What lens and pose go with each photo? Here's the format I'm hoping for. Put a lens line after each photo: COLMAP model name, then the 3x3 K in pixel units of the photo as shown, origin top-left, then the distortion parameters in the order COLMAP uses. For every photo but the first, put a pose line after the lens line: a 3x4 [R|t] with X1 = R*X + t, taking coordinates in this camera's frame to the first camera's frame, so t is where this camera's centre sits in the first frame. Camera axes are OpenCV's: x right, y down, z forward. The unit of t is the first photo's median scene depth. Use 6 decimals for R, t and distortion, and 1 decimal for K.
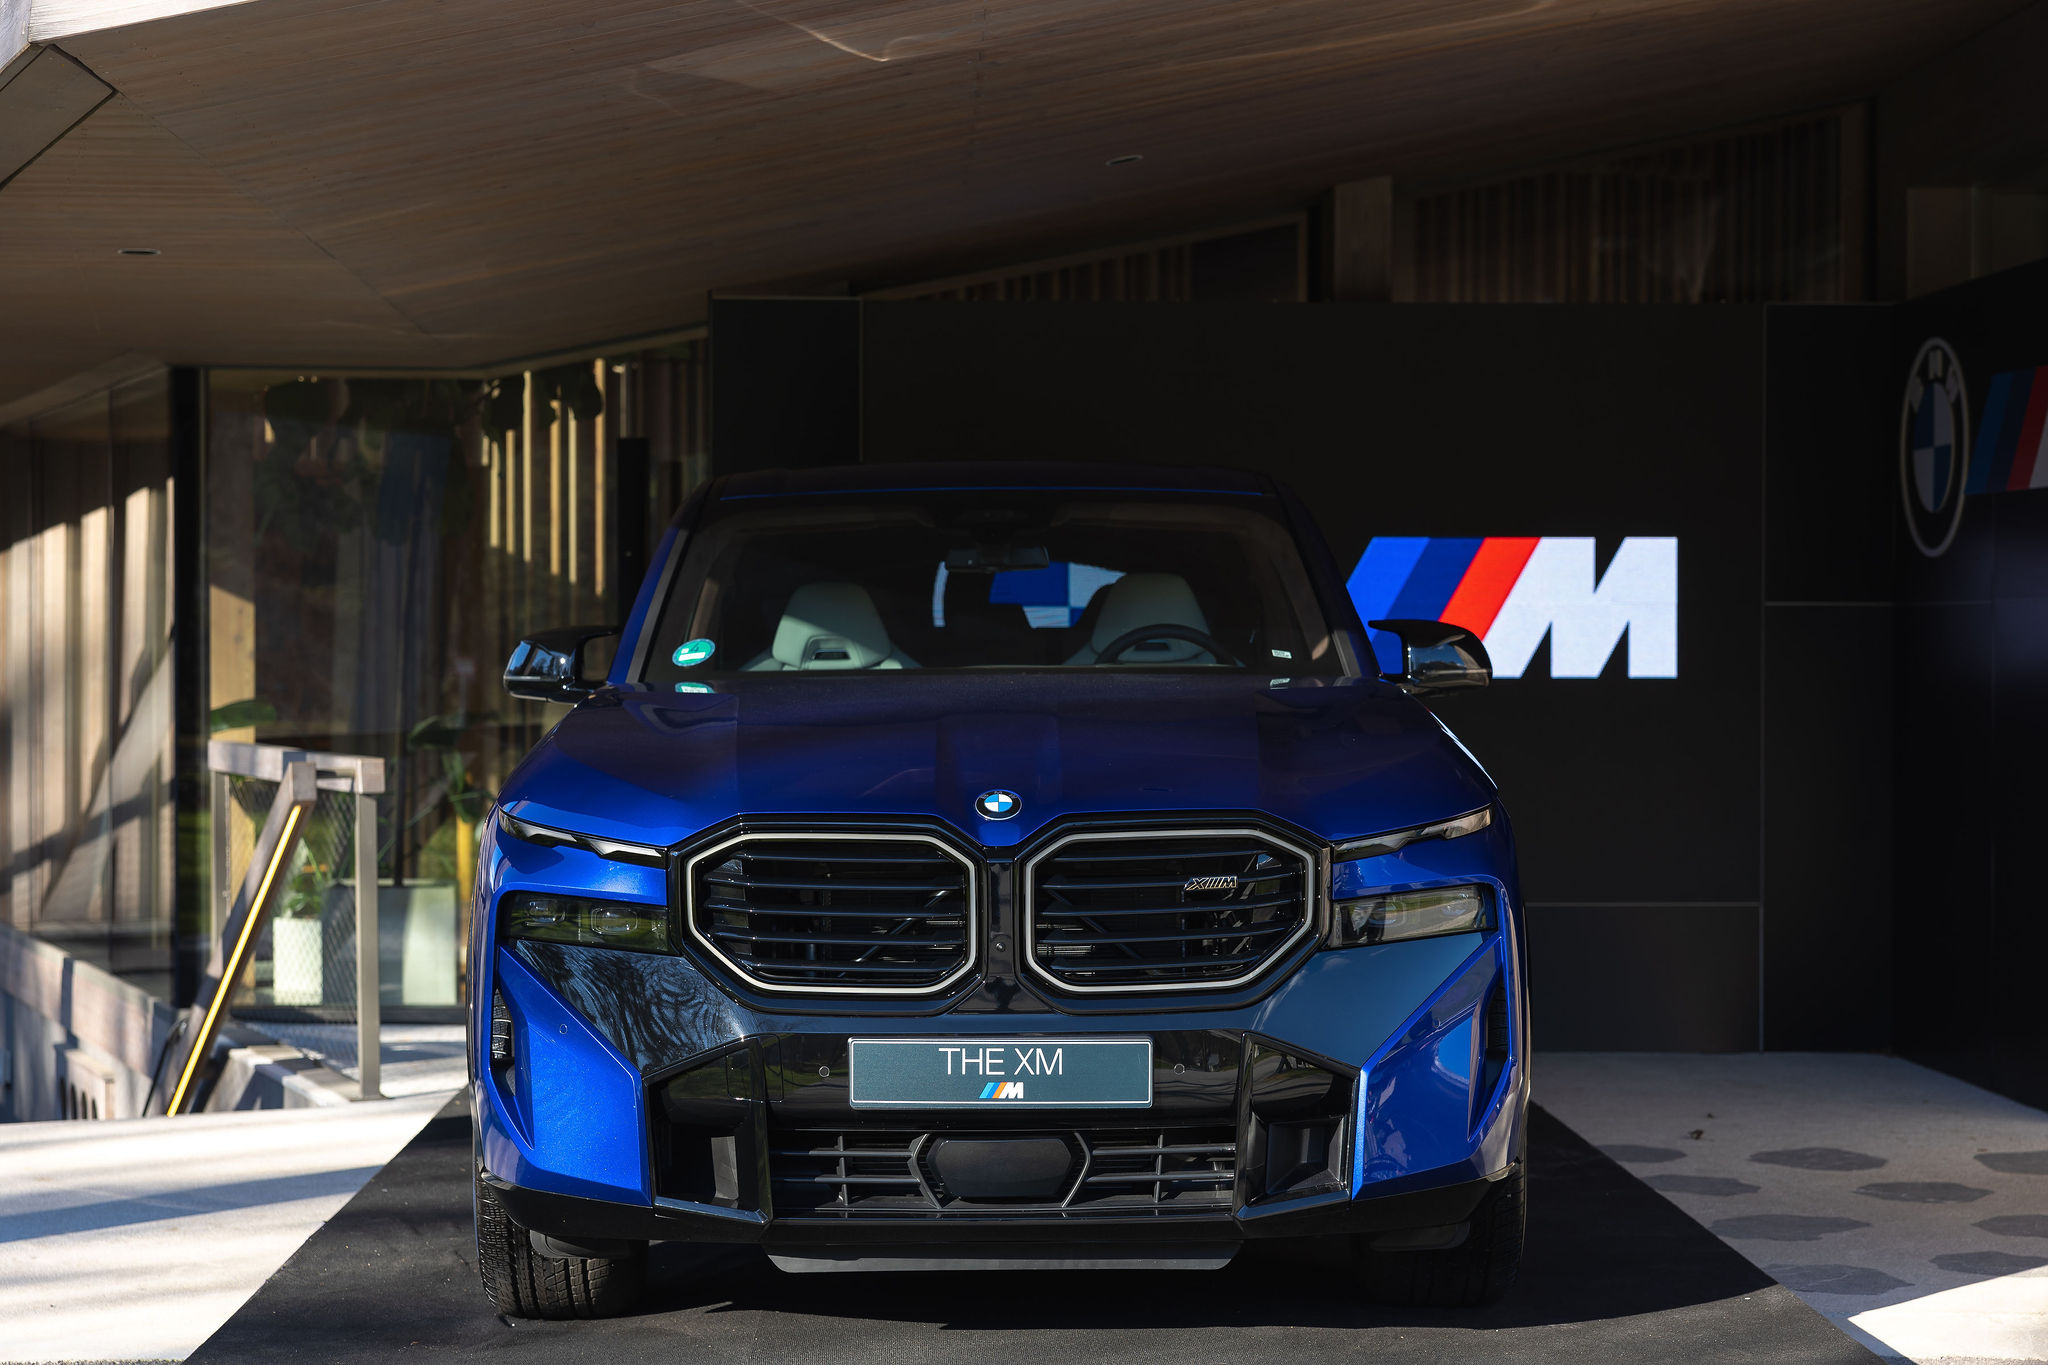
lens RADIAL K [[3545.9, 0, 1017.3], [0, 3545.9, 689.1], [0, 0, 1]] dist [0.025831, -0.123362]
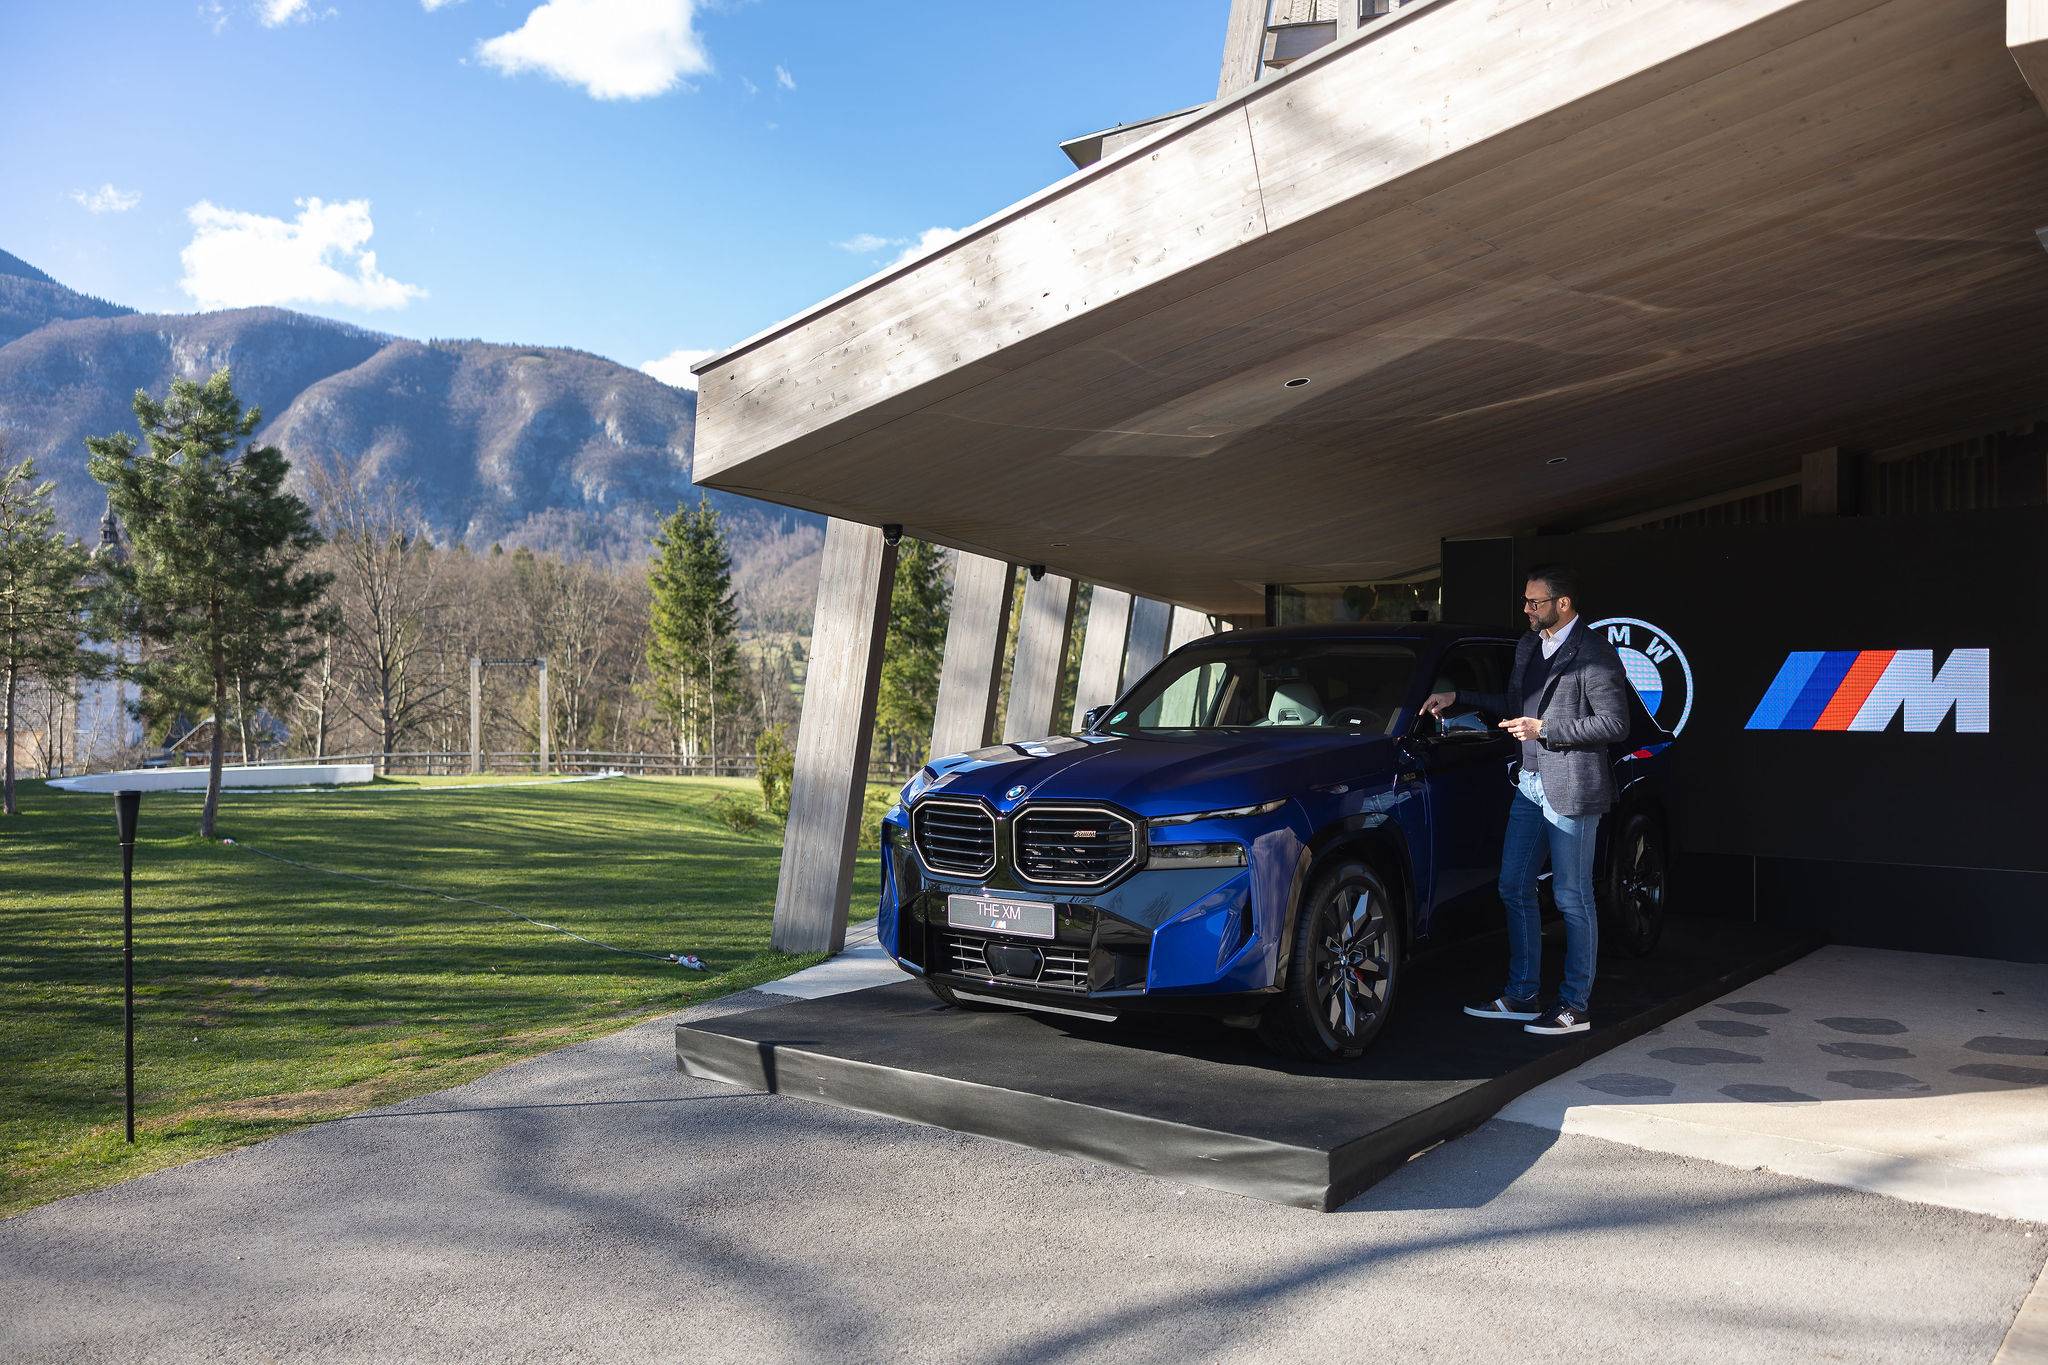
lens RADIAL K [[1598.6, 0, 1024.9], [0, 1598.6, 691.8], [0, 0, 1]] dist [0.013803, 0.002690]
pose [[0.757700, -0.003401, -0.652594, 0.471126], [-0.008364, 0.999854, -0.014922, -0.010547], [0.652549, 0.016765, 0.757561, 0.195148]]
